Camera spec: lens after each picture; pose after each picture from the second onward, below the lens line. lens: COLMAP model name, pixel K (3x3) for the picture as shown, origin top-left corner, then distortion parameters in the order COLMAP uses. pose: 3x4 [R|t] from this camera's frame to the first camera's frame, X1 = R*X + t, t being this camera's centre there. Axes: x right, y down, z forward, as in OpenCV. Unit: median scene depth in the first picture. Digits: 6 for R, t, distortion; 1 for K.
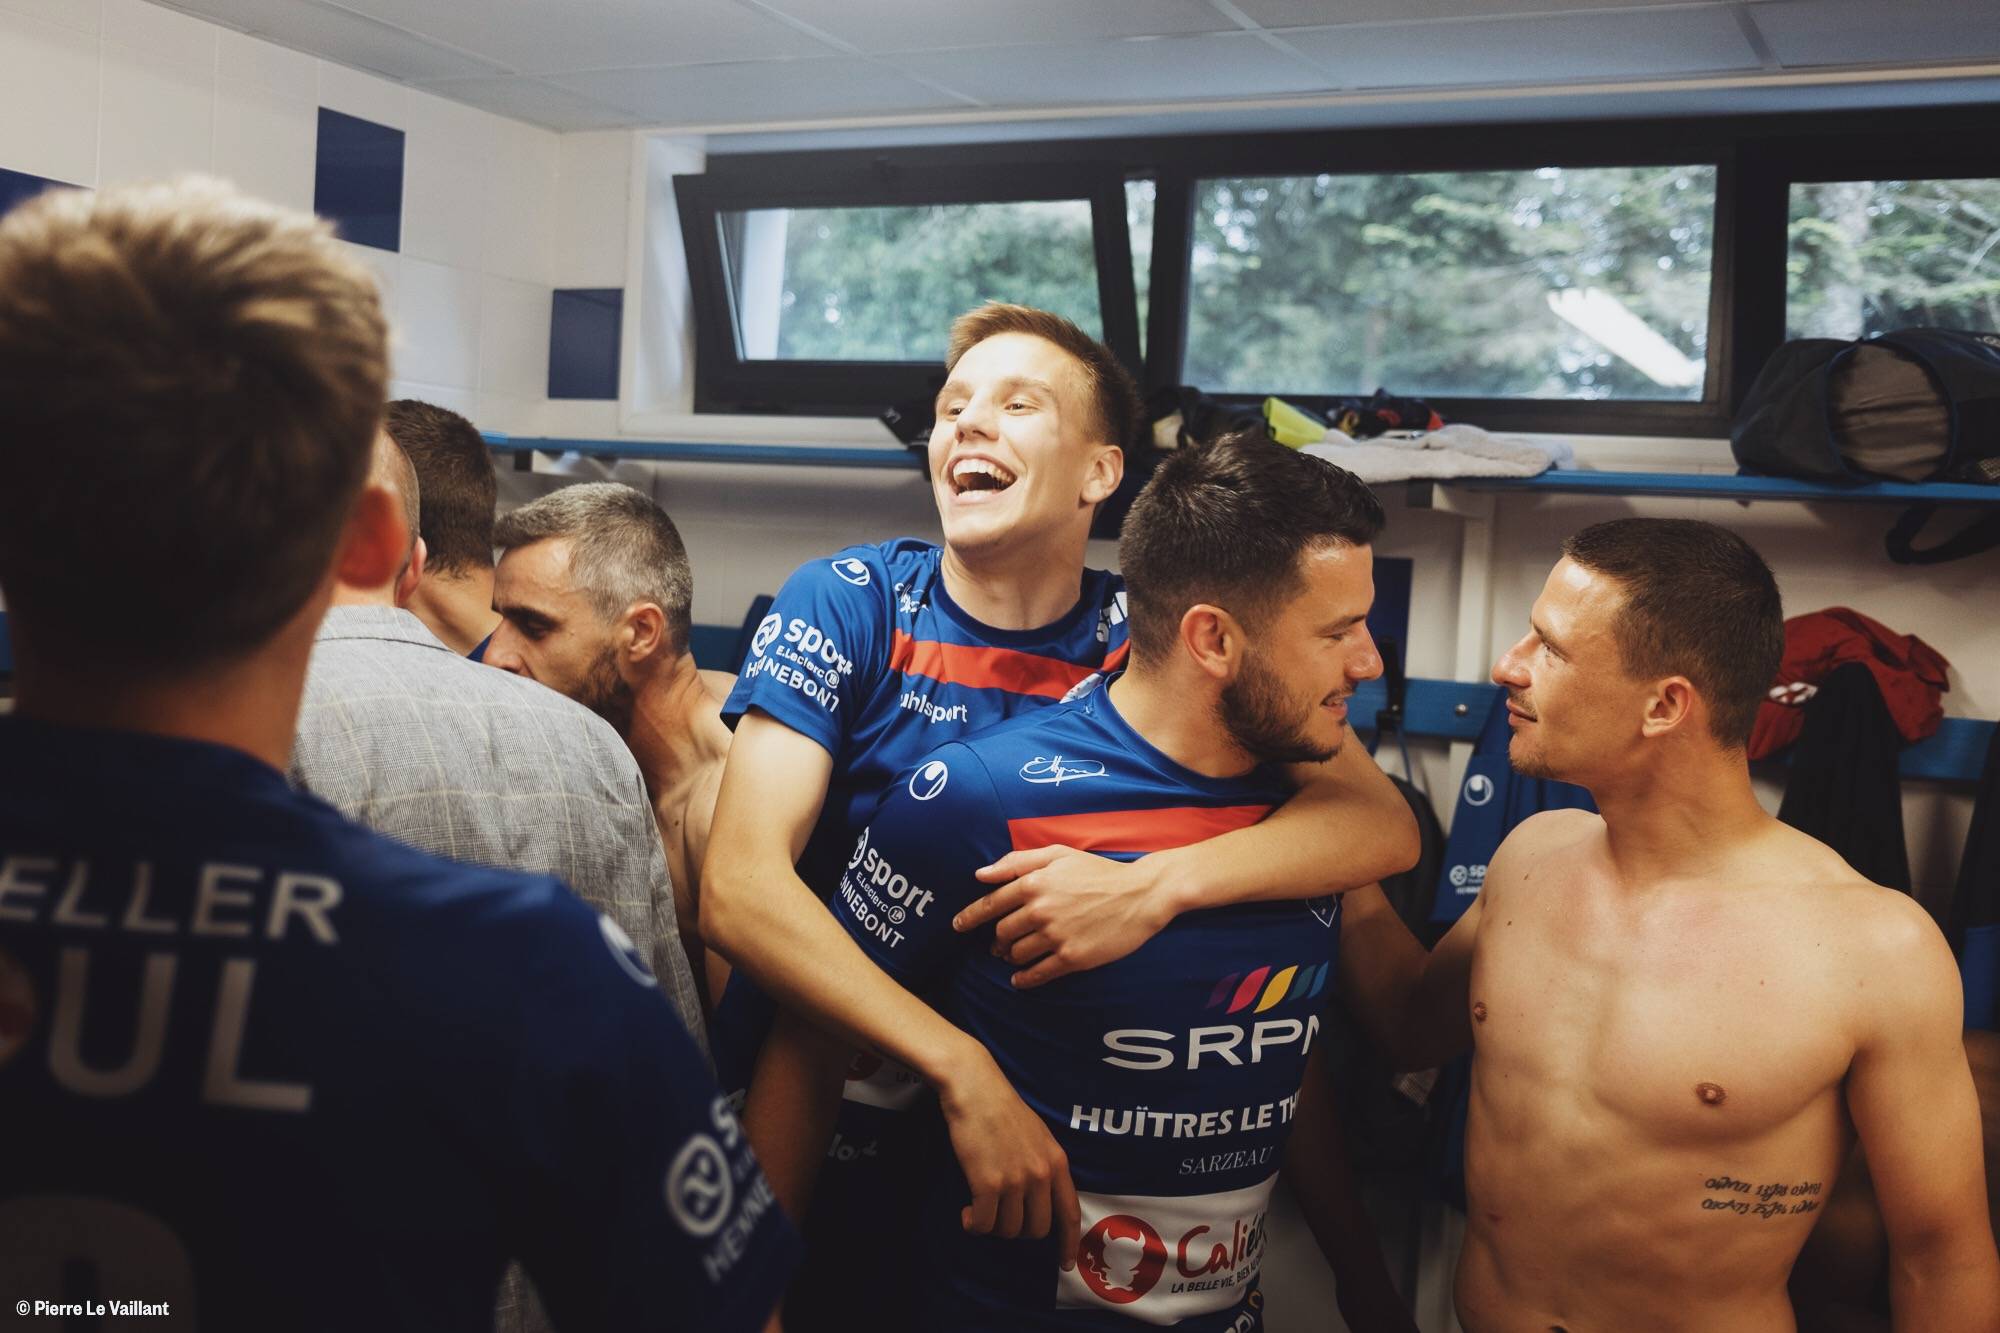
lens RADIAL K [[2136.3, 0, 962.2], [0, 2136.3, 678.6], [0, 0, 1]] dist [-0.080464, 0.193107]
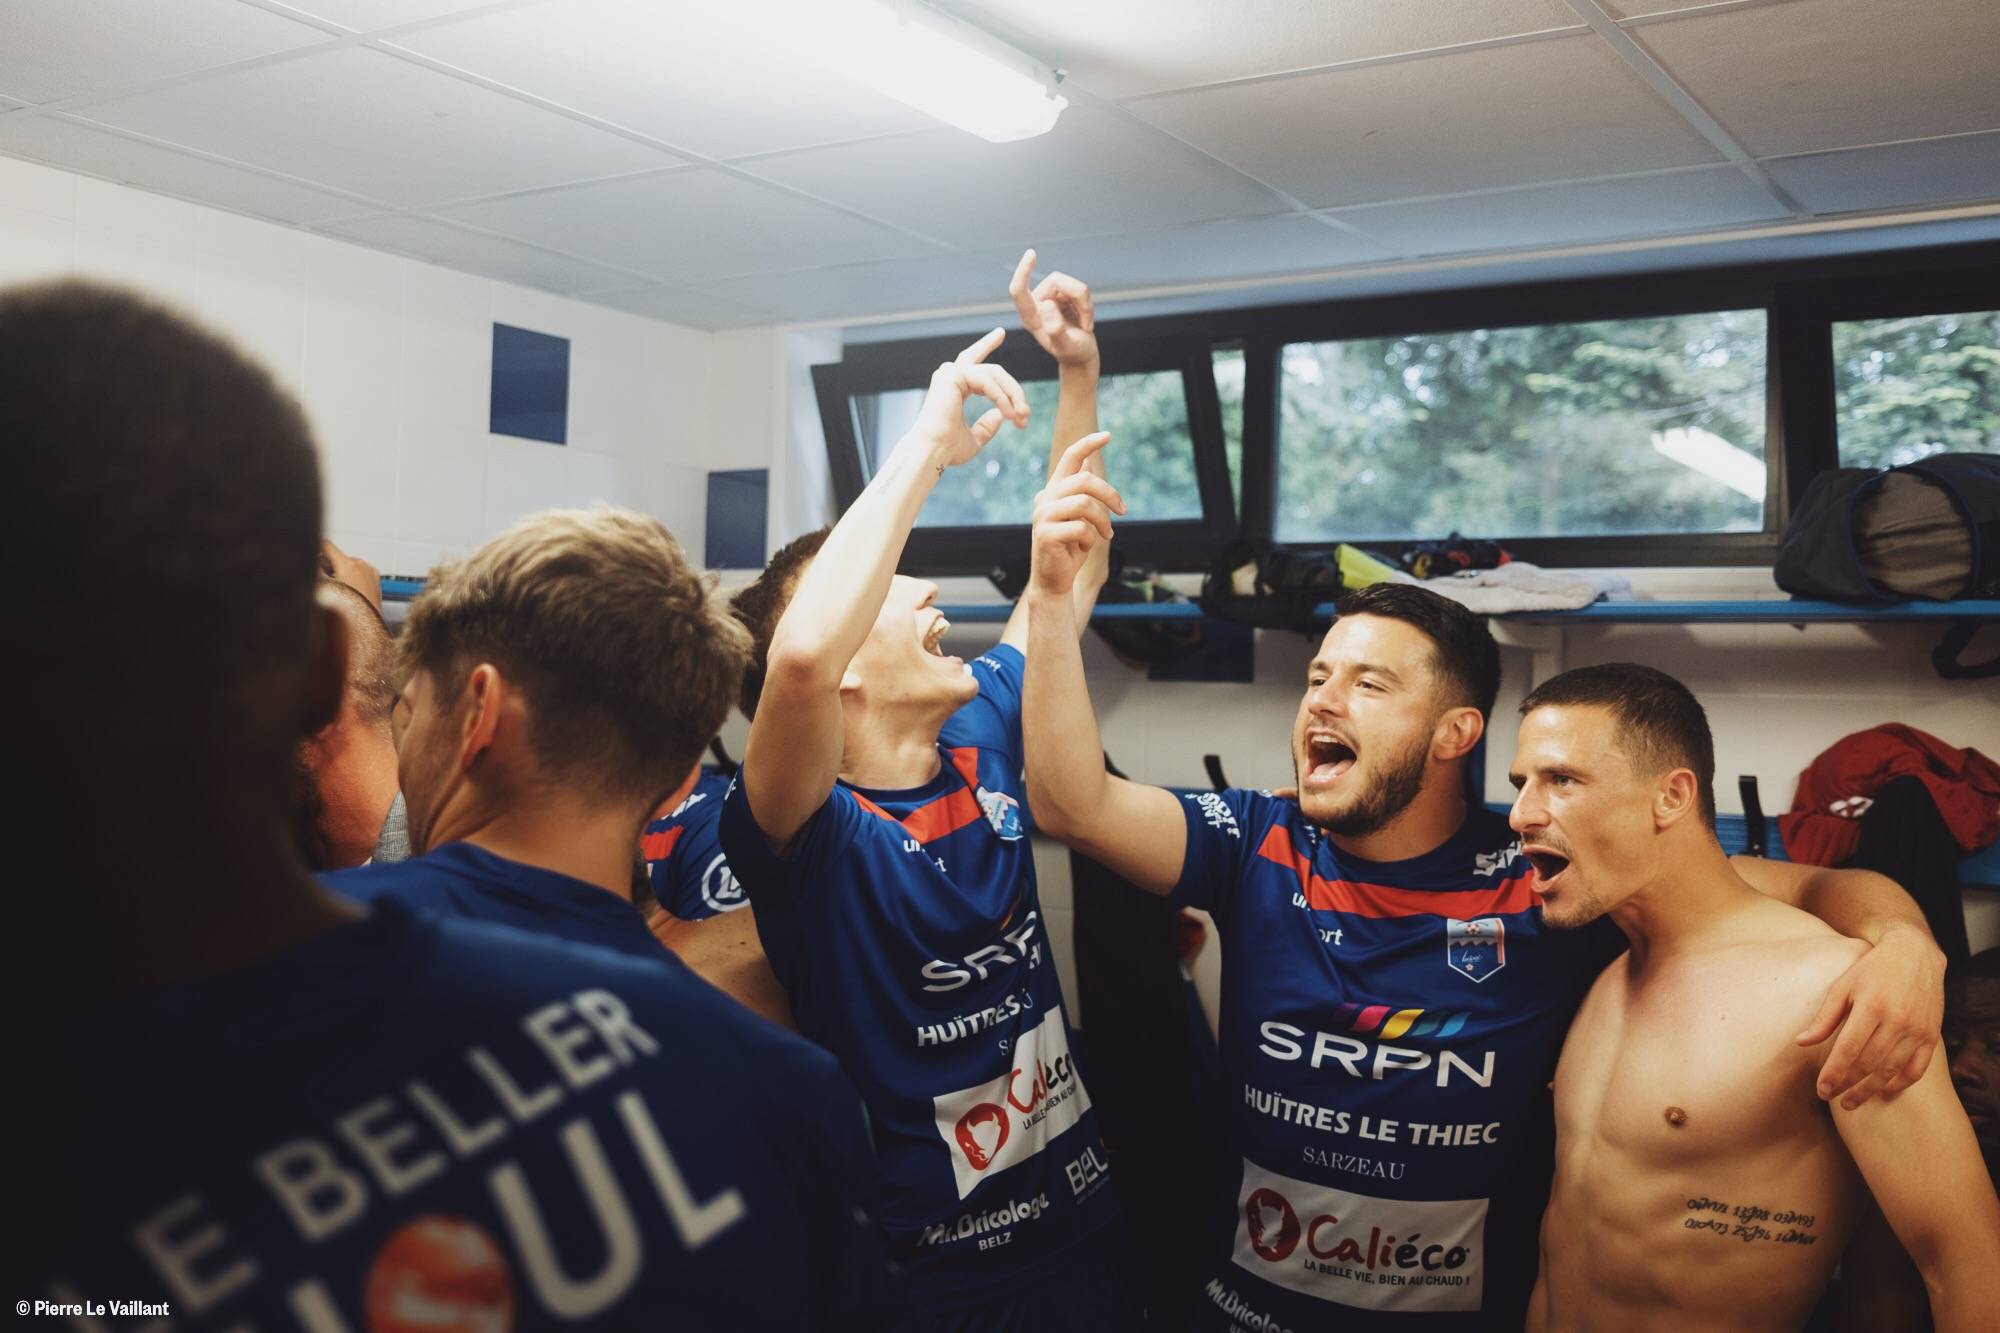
lens RADIAL K [[2136.3, 0, 962.2], [0, 2136.3, 678.6], [0, 0, 1]] dist [-0.080464, 0.193107]
pose [[0.990858, -0.030202, -0.131487, 0.090752], [0.020142, 0.996814, -0.077179, 0.014261], [0.133399, 0.073825, 0.988309, -0.081304]]
